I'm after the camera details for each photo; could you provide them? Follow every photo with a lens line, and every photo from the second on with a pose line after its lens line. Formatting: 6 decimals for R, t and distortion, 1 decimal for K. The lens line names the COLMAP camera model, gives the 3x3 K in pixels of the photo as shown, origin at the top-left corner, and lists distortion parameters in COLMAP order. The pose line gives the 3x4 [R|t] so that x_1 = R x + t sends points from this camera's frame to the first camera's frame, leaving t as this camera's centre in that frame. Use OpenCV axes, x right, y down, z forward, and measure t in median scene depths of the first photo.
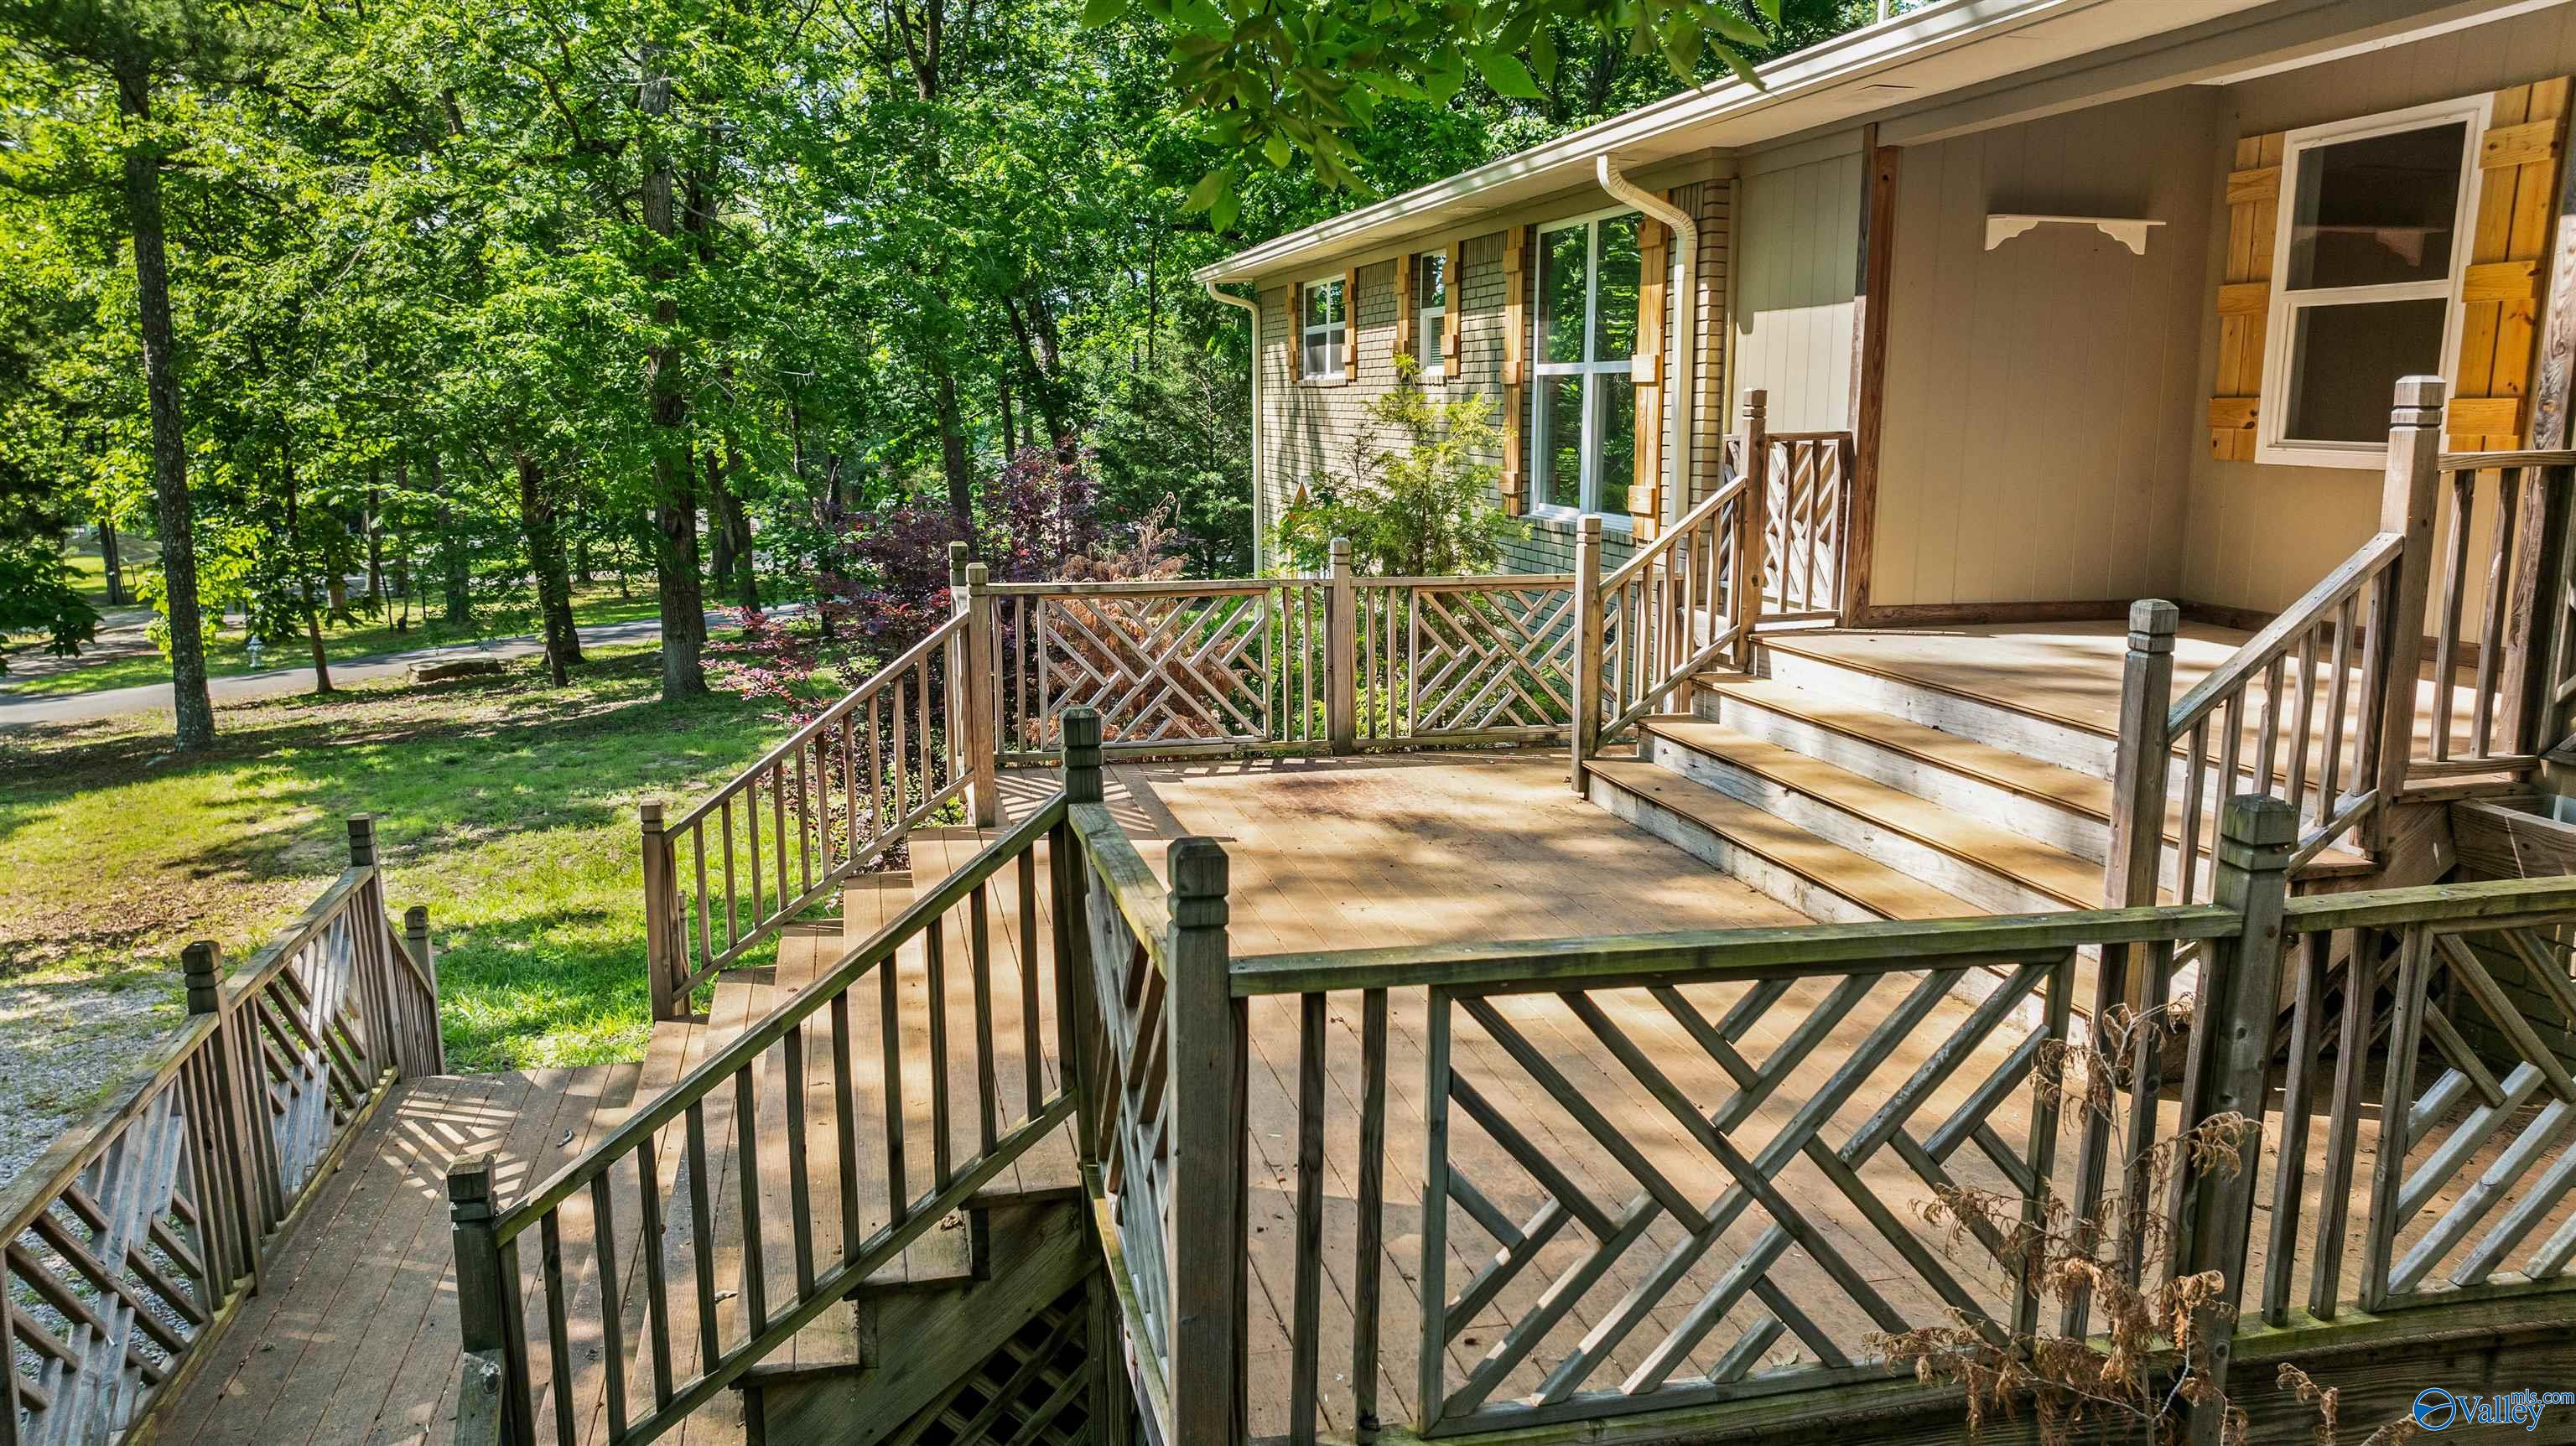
lens RADIAL K [[1799.1, 0, 1289.2], [0, 1799.1, 754.3], [0, 0, 1]] dist [-0.117571, 0.115798]
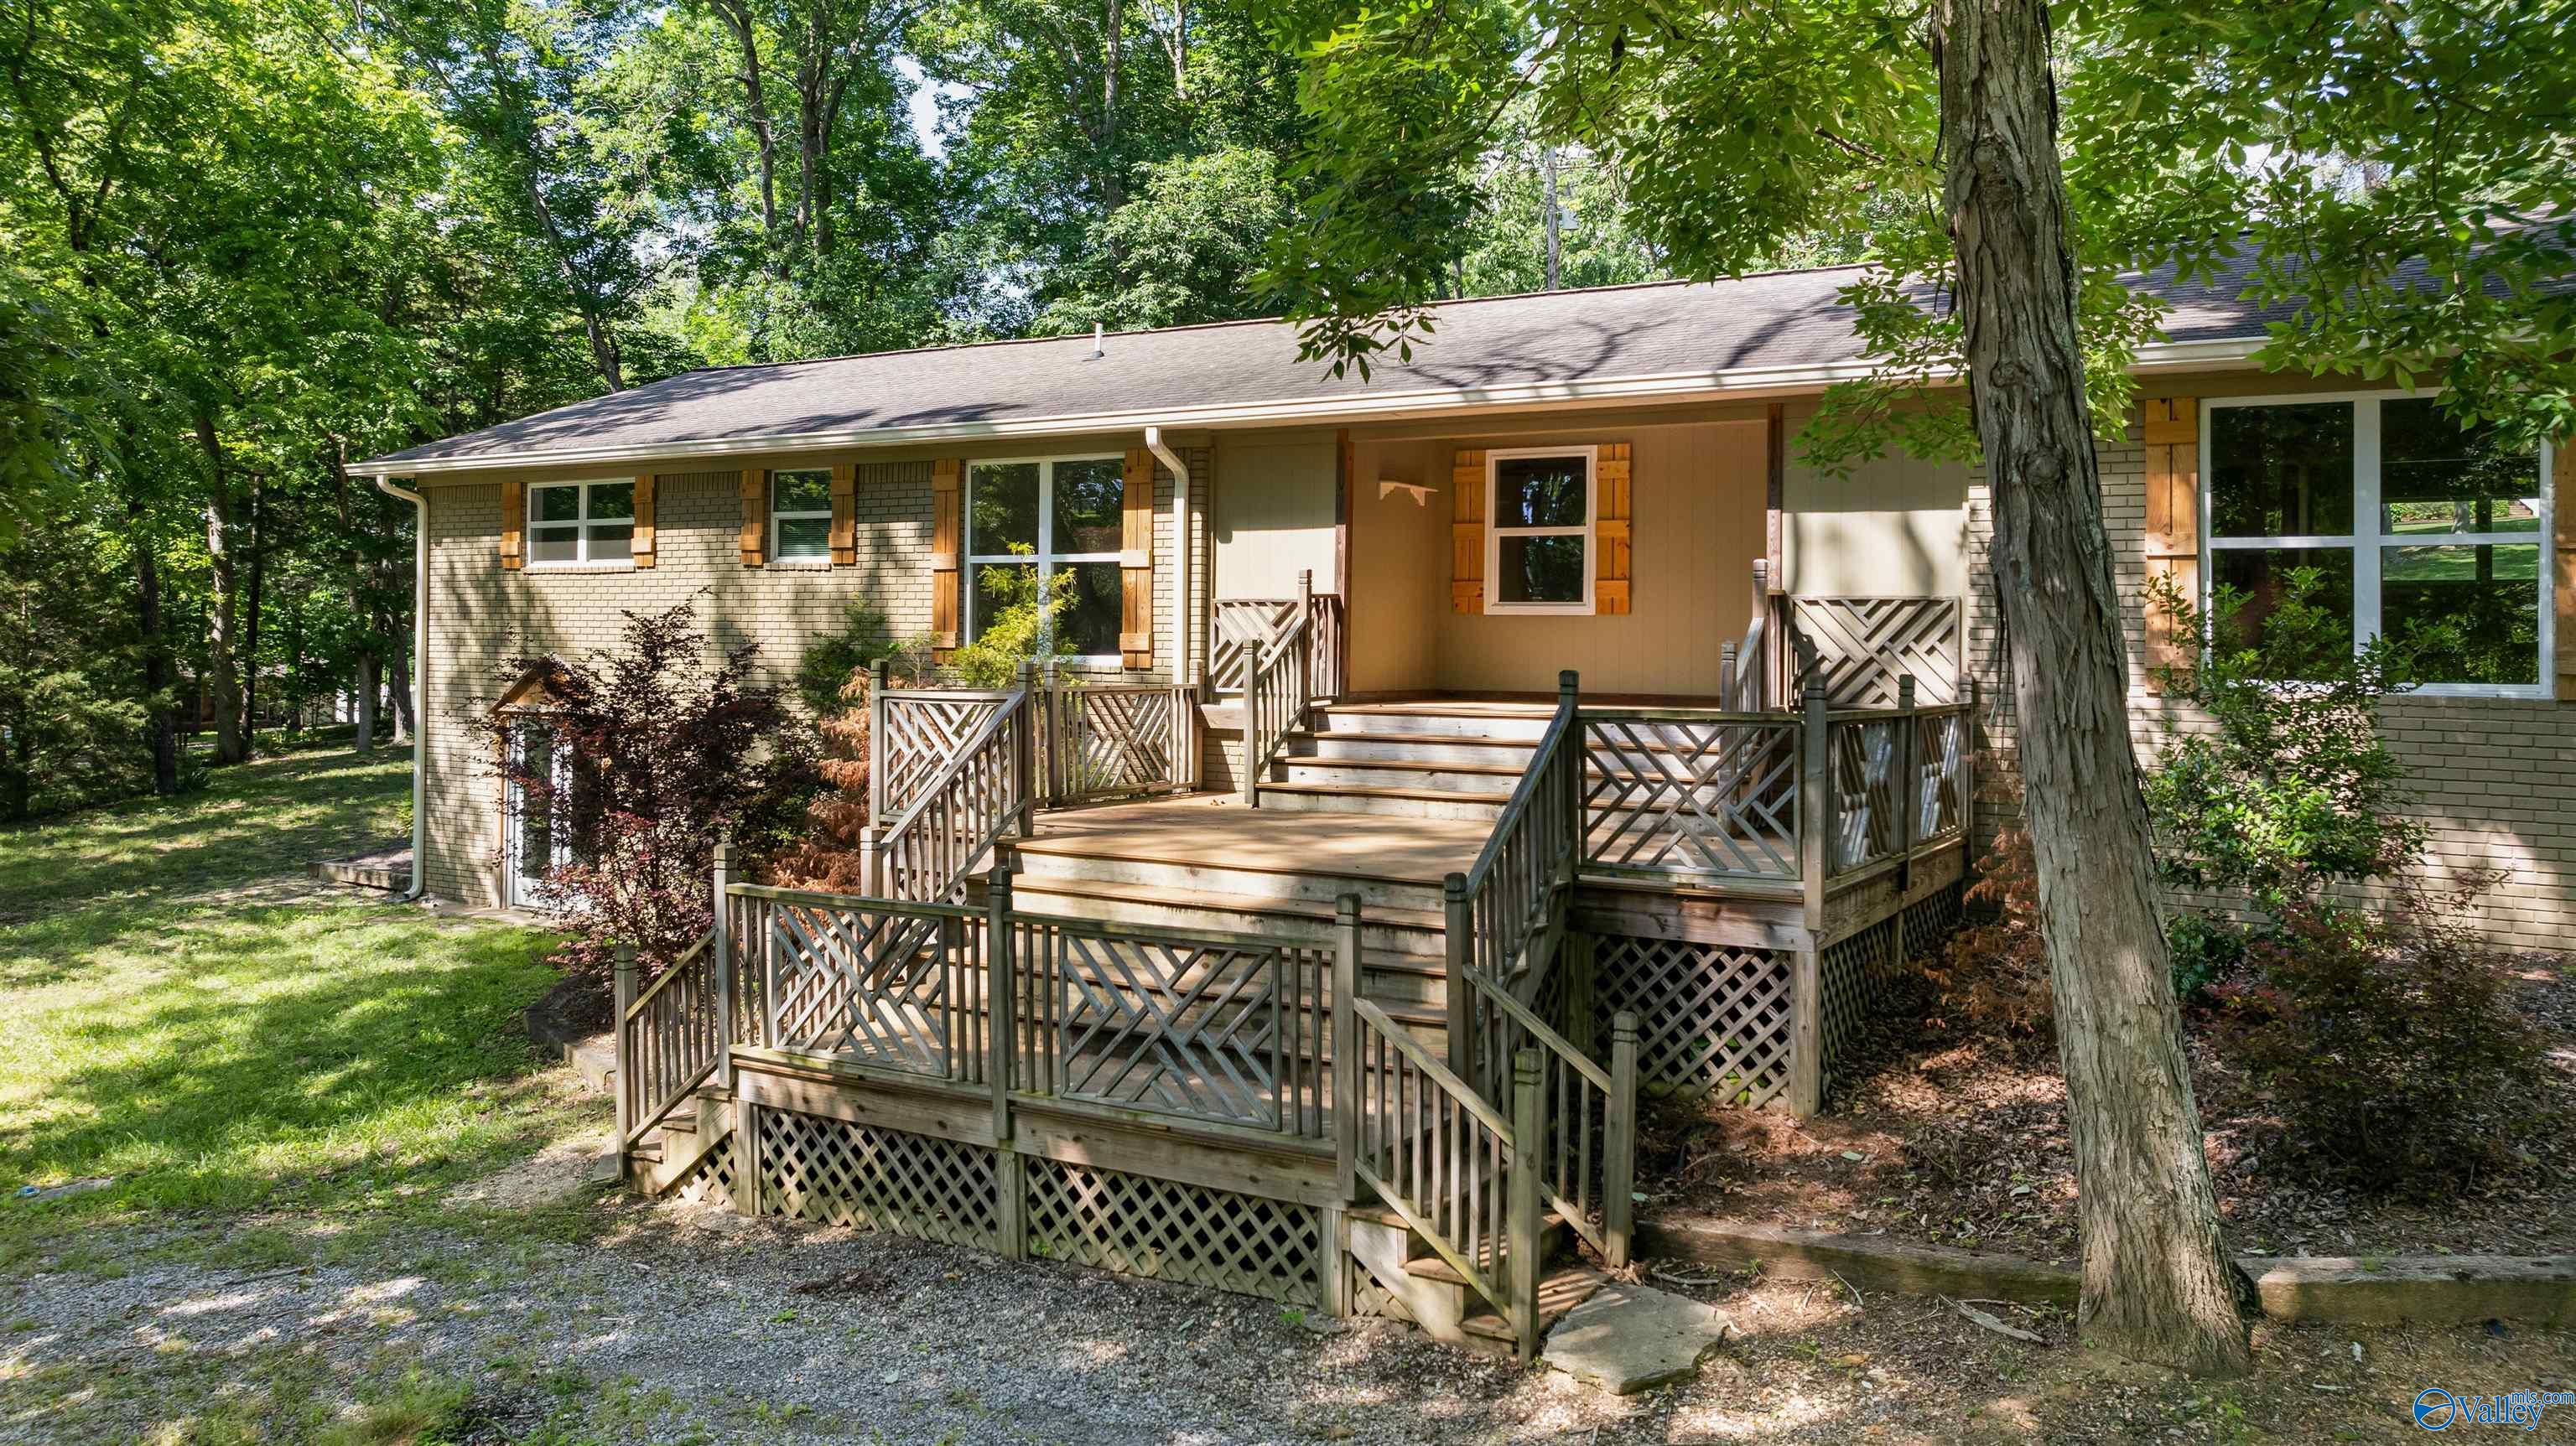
lens RADIAL K [[1849.5, 0, 1269.9], [0, 1849.5, 631.8], [0, 0, 1]] dist [-0.010810, -0.007751]
pose [[0.689343, 0.017080, 0.724234, -1.088882], [0.127654, 0.981215, -0.144643, 0.117822], [-0.713100, 0.192160, 0.674213, -0.203700]]
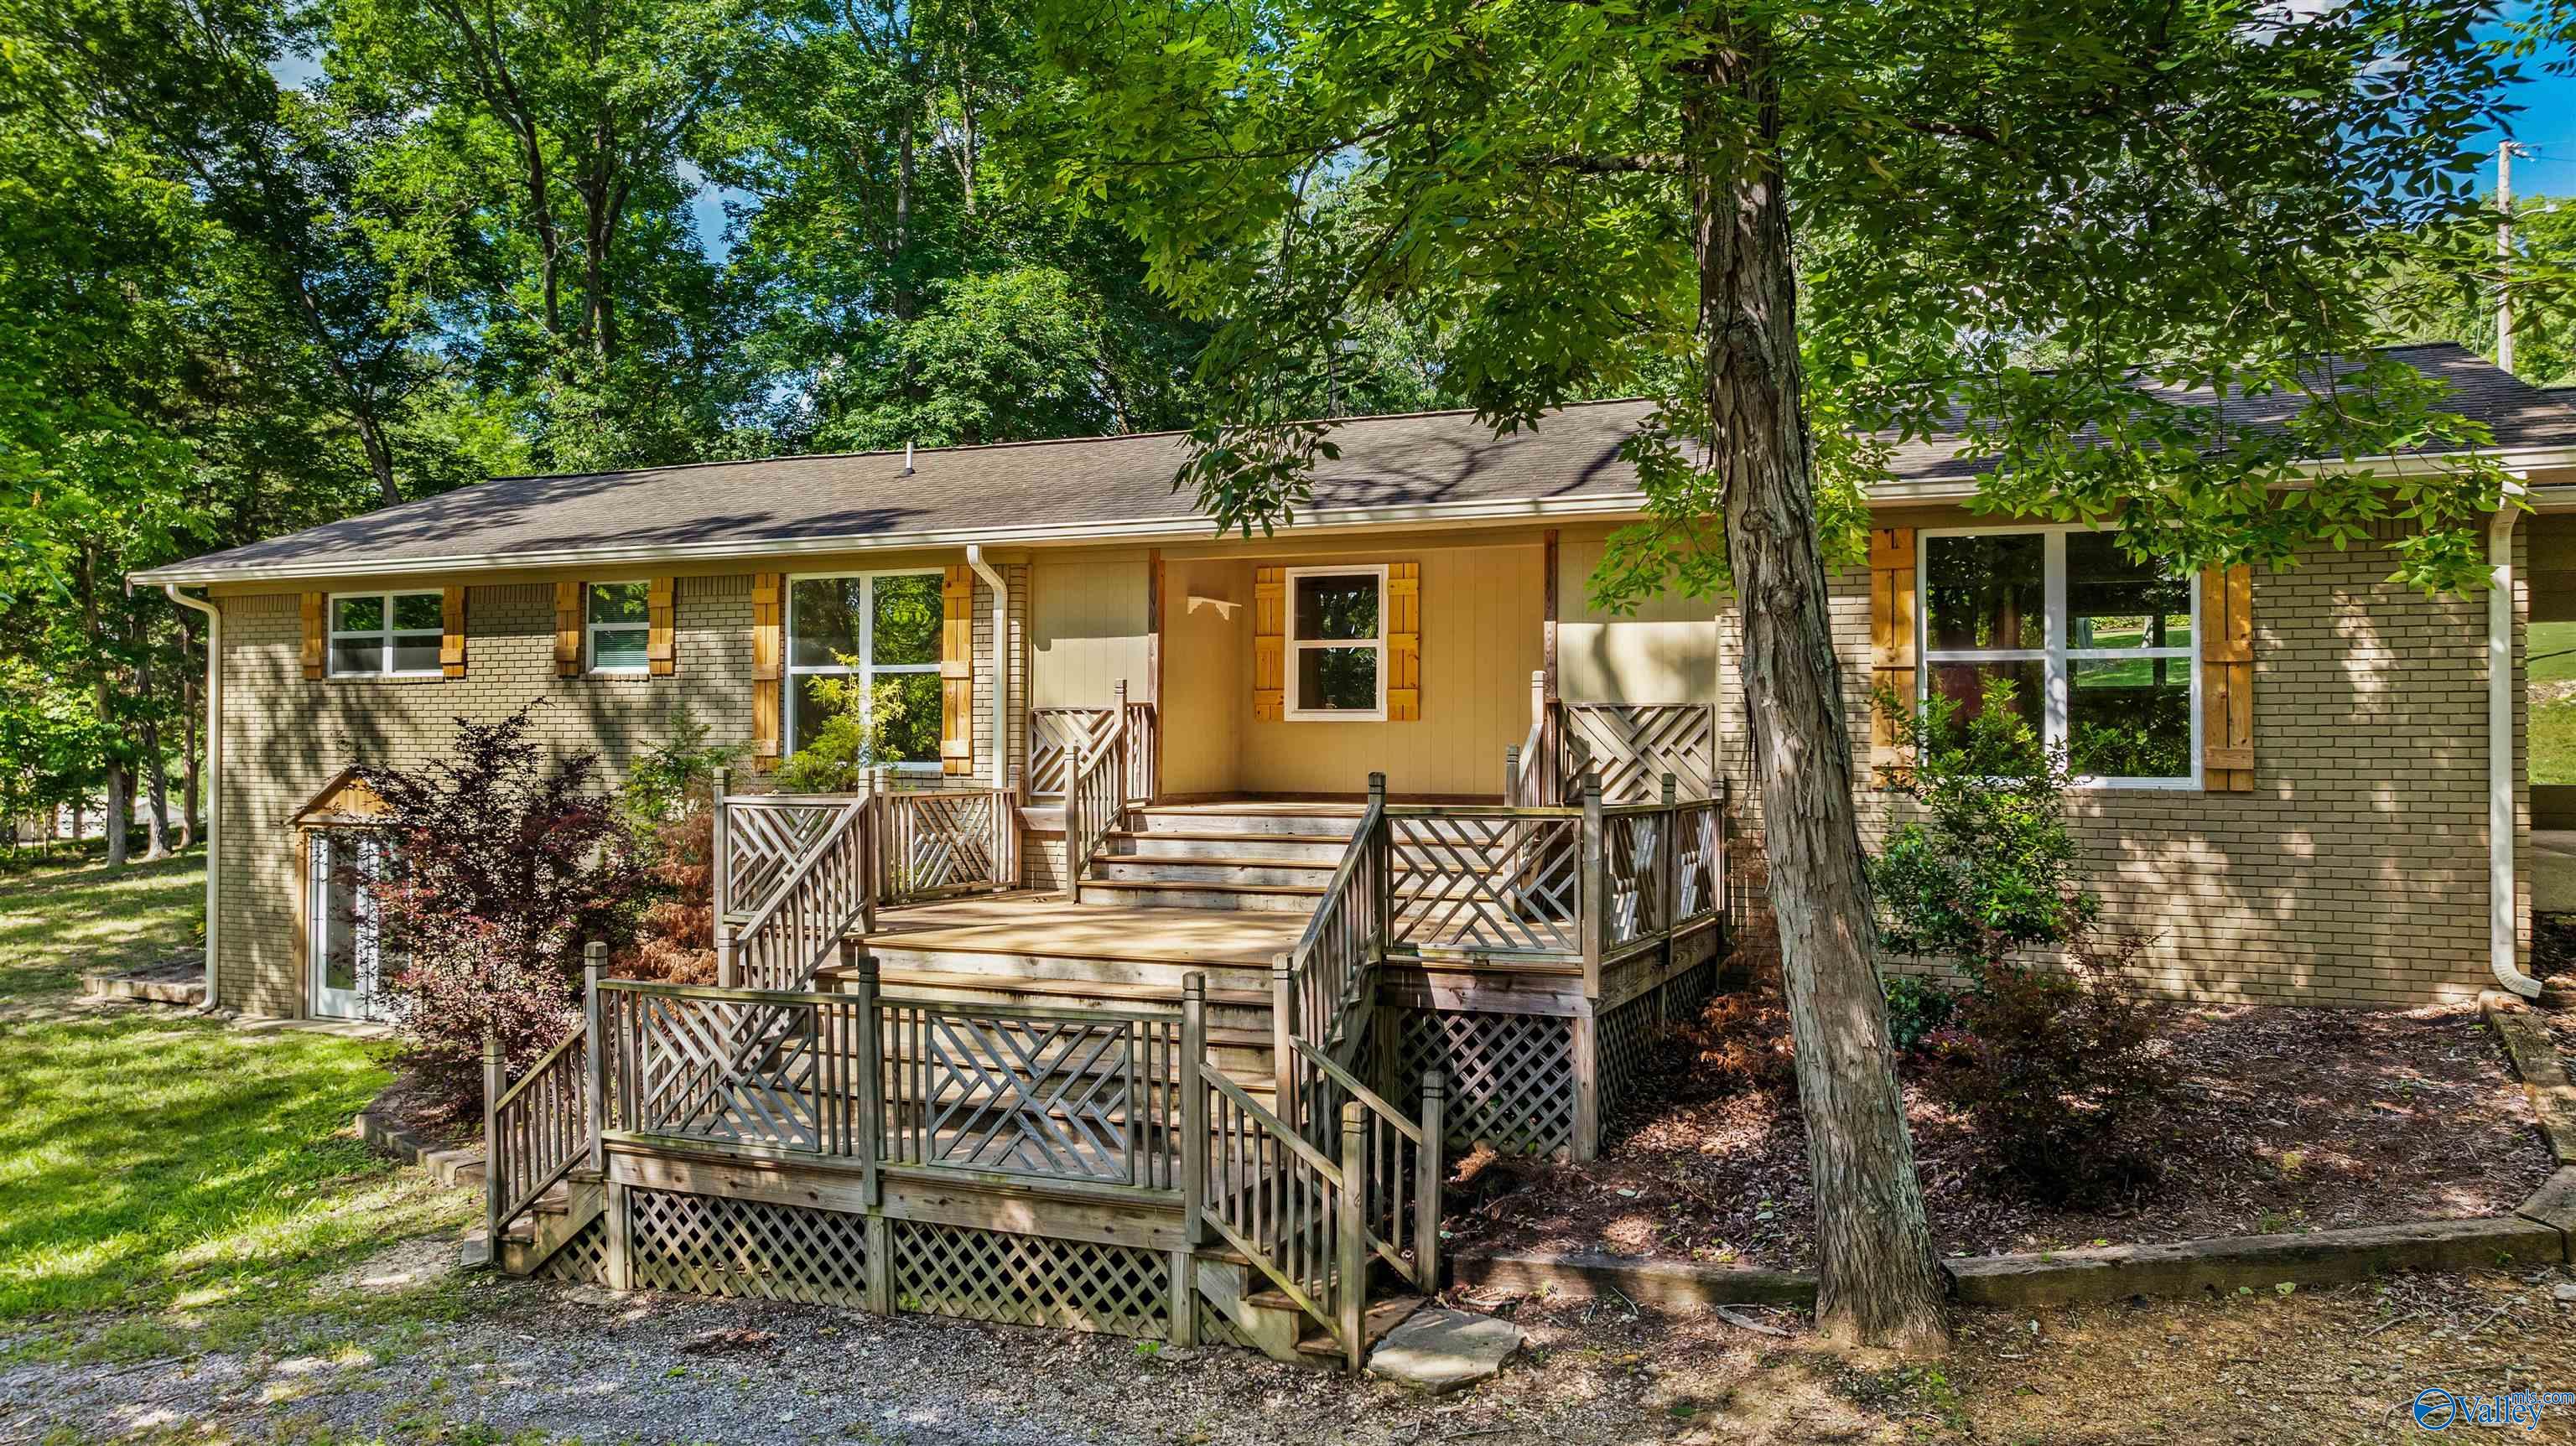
lens RADIAL K [[1830.5, 0, 1274.9], [0, 1830.5, 756.3], [0, 0, 1]] dist [-0.003796, -0.000248]
pose [[0.593868, 0.004823, 0.804548, -1.197832], [0.149858, 0.981820, -0.116503, 0.125831], [-0.790483, 0.189755, 0.582348, -0.244809]]
